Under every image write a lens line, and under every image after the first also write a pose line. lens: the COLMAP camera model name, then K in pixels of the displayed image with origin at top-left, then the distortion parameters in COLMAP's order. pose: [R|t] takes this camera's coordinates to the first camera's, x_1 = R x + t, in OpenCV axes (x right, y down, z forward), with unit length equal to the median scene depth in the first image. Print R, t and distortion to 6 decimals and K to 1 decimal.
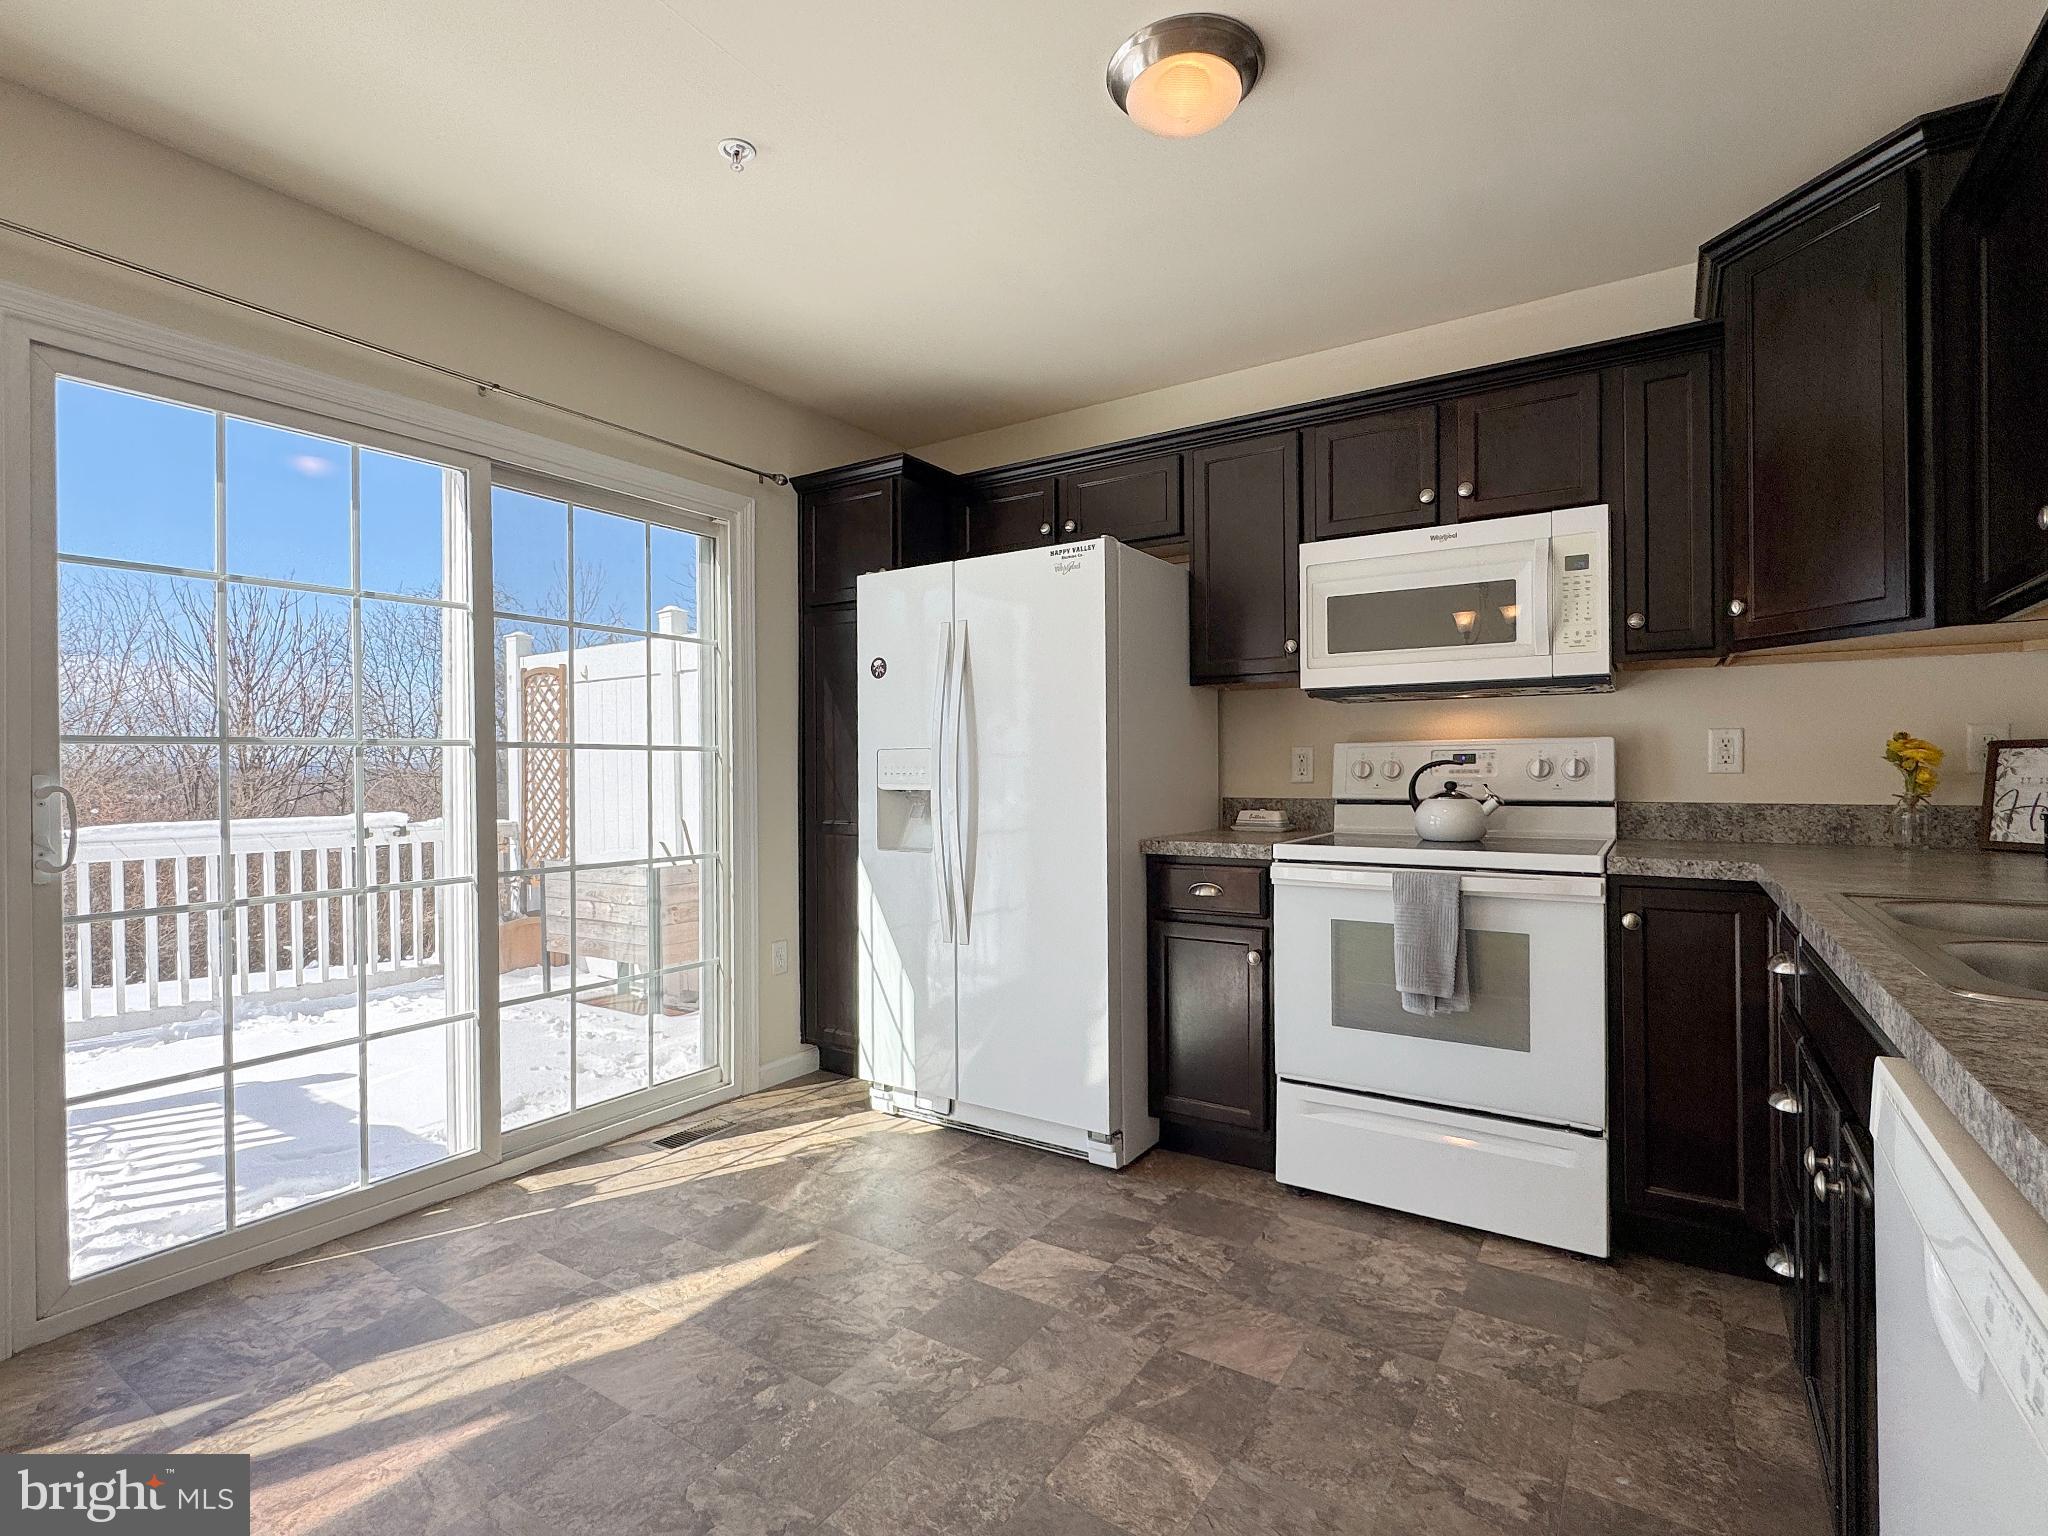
lens RADIAL K [[976.8, 0, 1042.6], [0, 976.8, 772.3], [0, 0, 1]] dist [-0.001915, 0.000118]
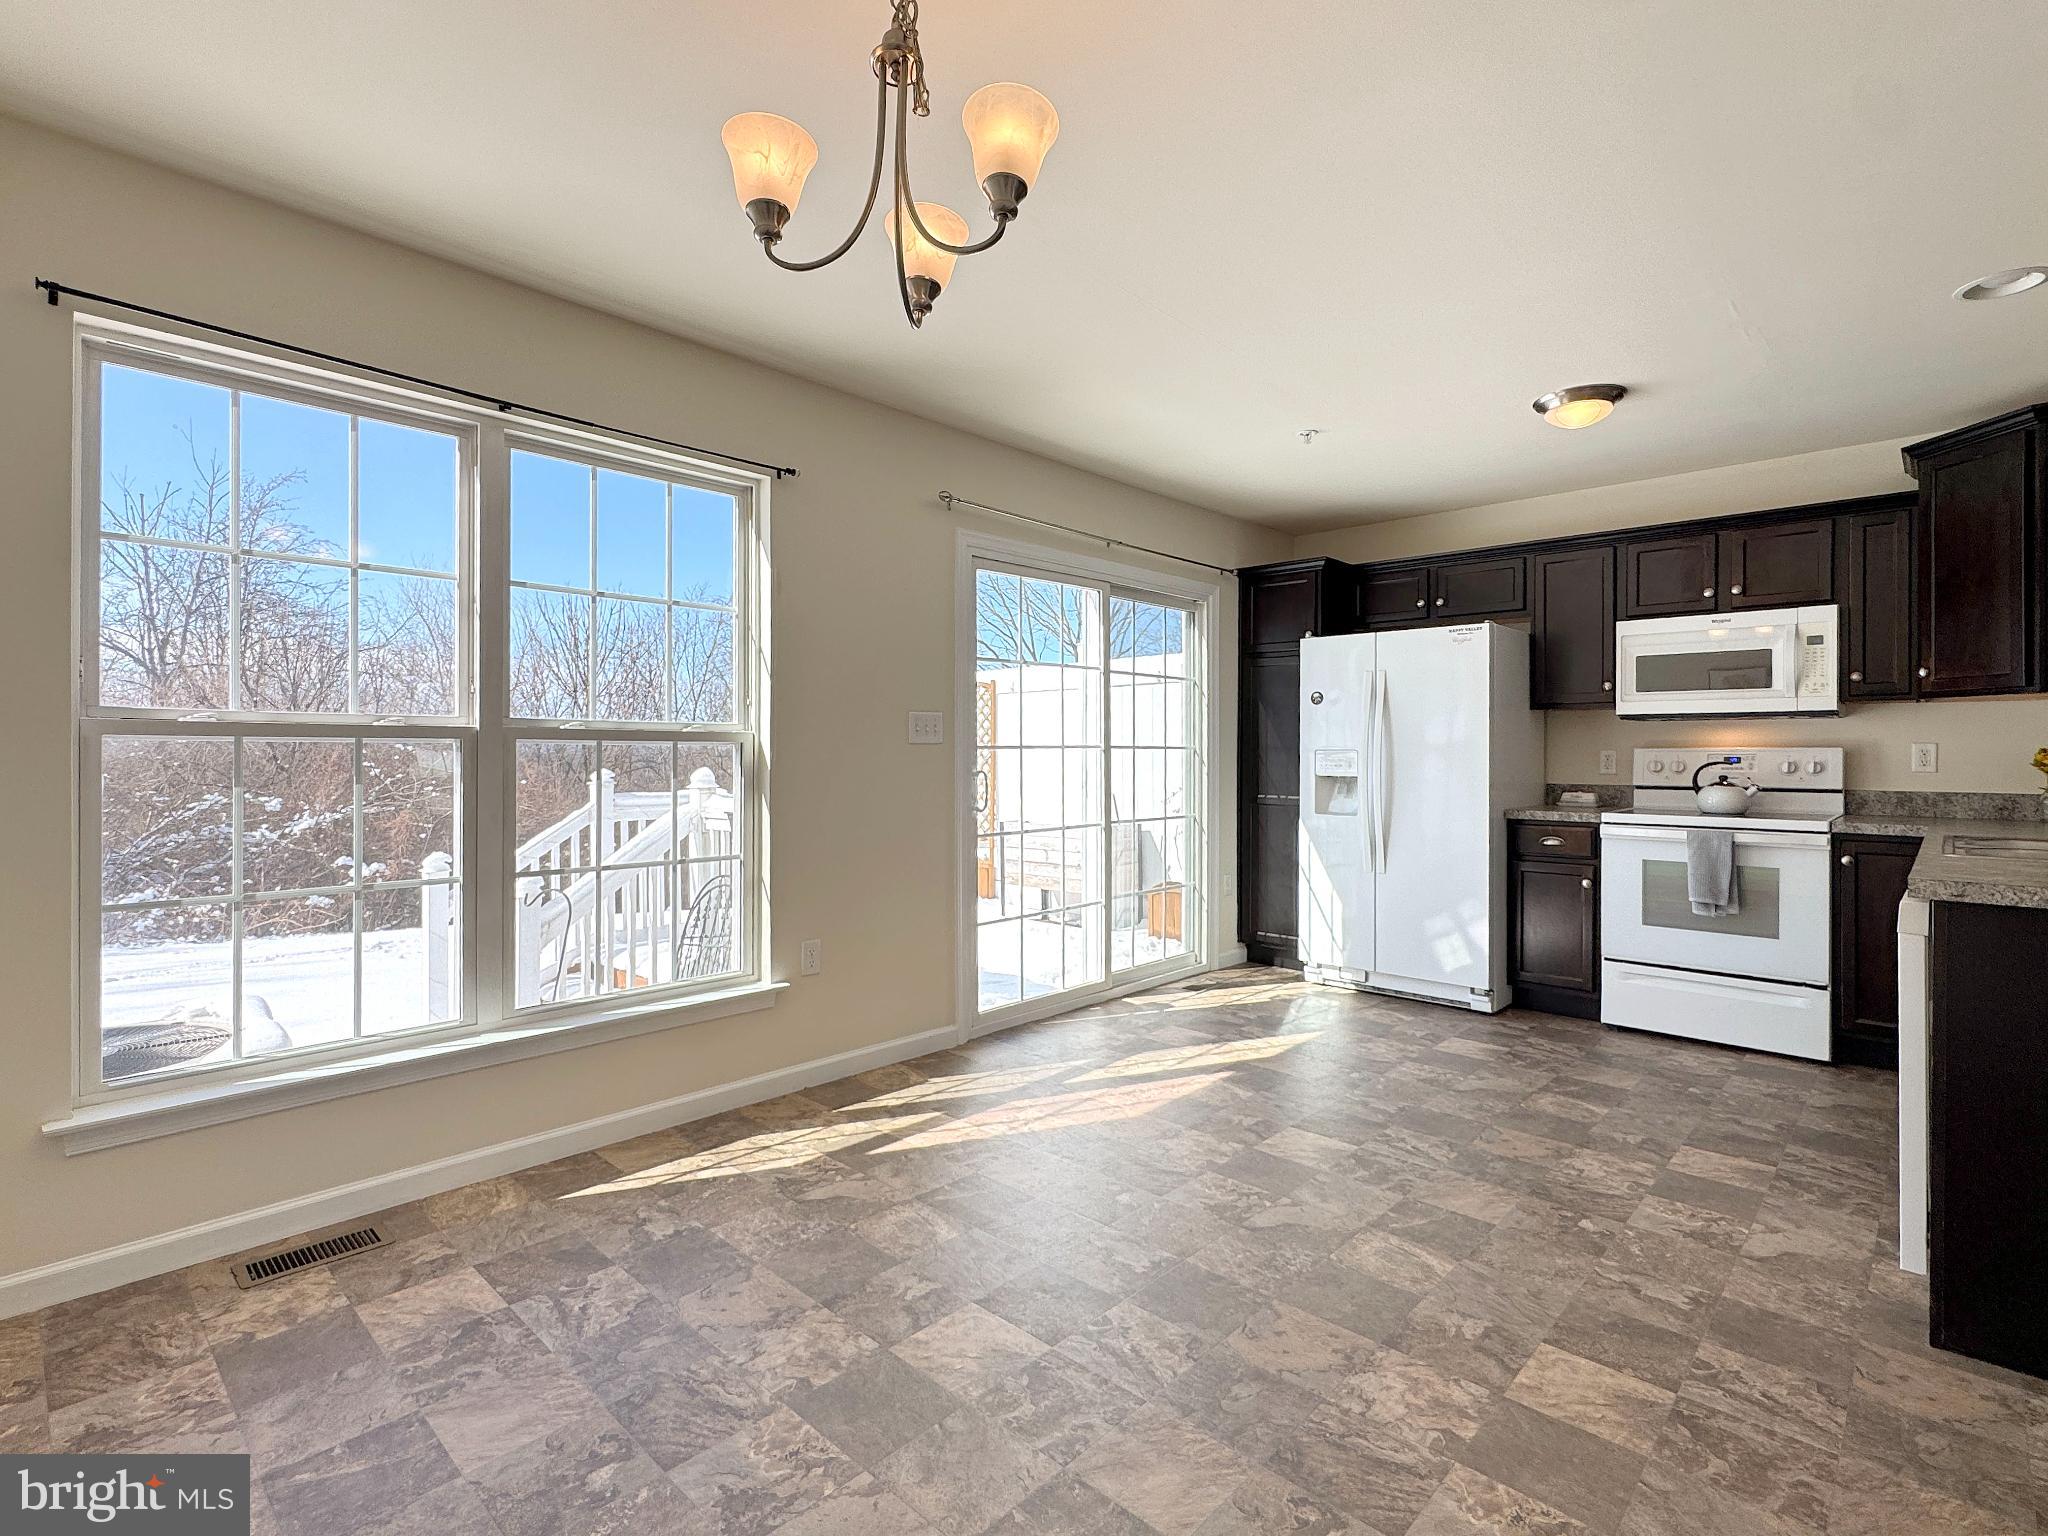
lens RADIAL K [[1003.0, 0, 1023.4], [0, 1003.0, 757.5], [0, 0, 1]] dist [0.001765, -0.000148]
pose [[0.983017, 0.008497, -0.183317, -0.394460], [-0.007794, 0.999959, 0.004554, -0.017974], [0.183348, -0.003048, 0.983043, -0.794360]]
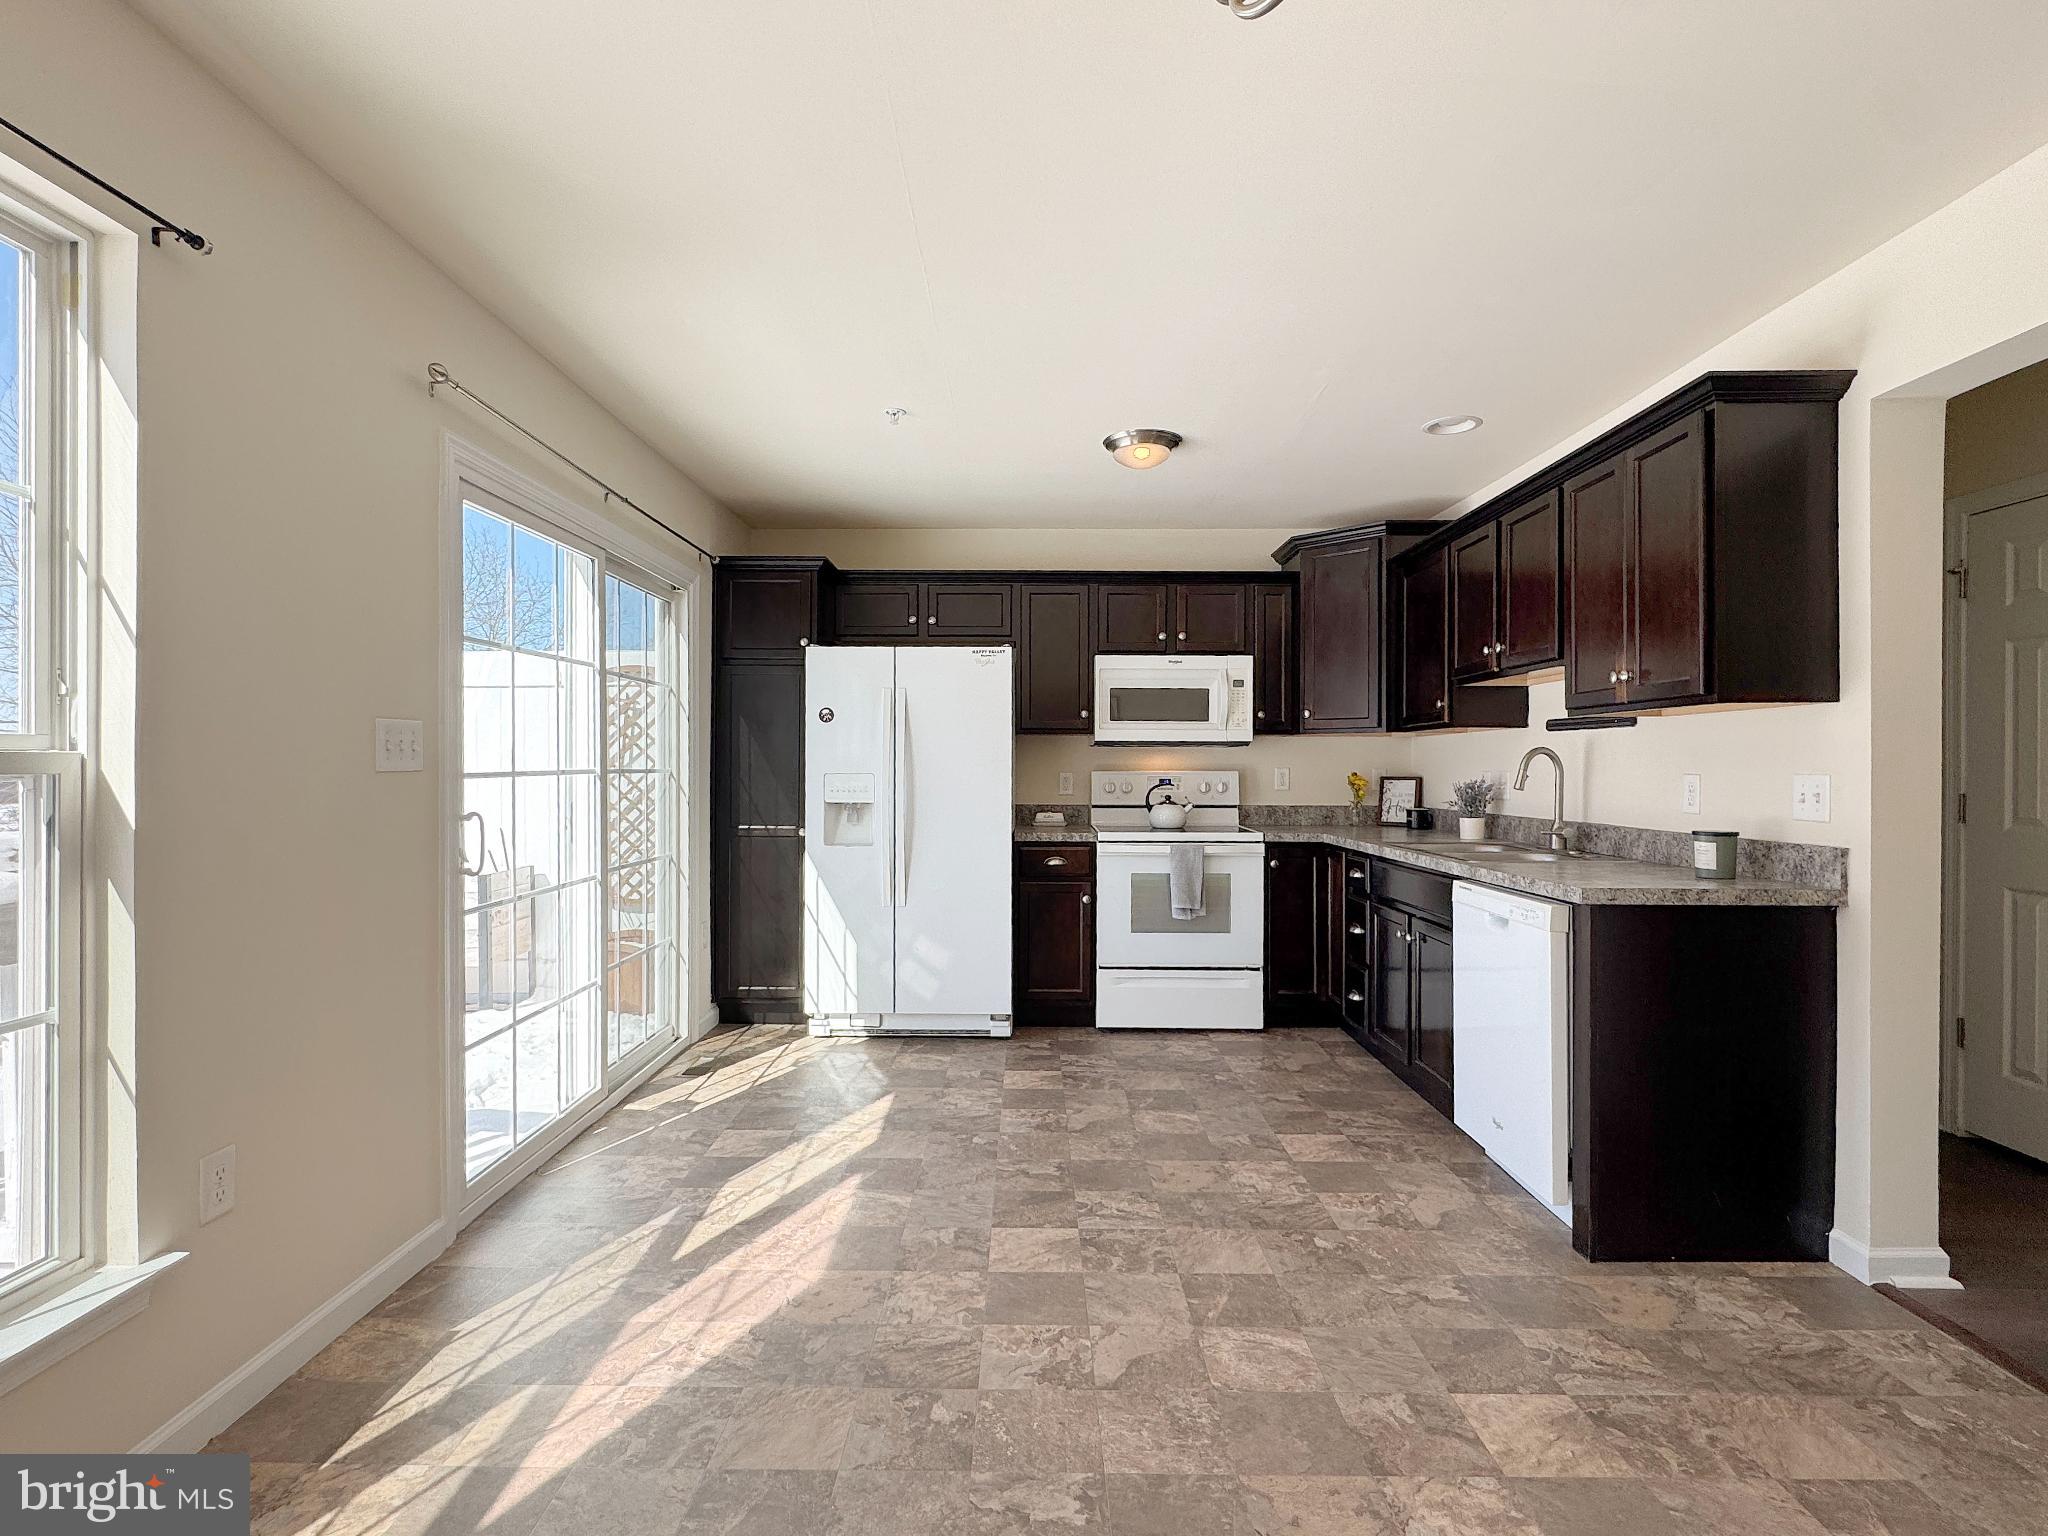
lens RADIAL K [[1003.0, 0, 1023.4], [0, 1003.0, 757.5], [0, 0, 1]] dist [0.001765, -0.000148]
pose [[0.839991, 0.013522, 0.542431, -0.833142], [-0.007297, 0.999881, -0.013625, -0.033506], [-0.542551, 0.007487, 0.839990, -0.420569]]
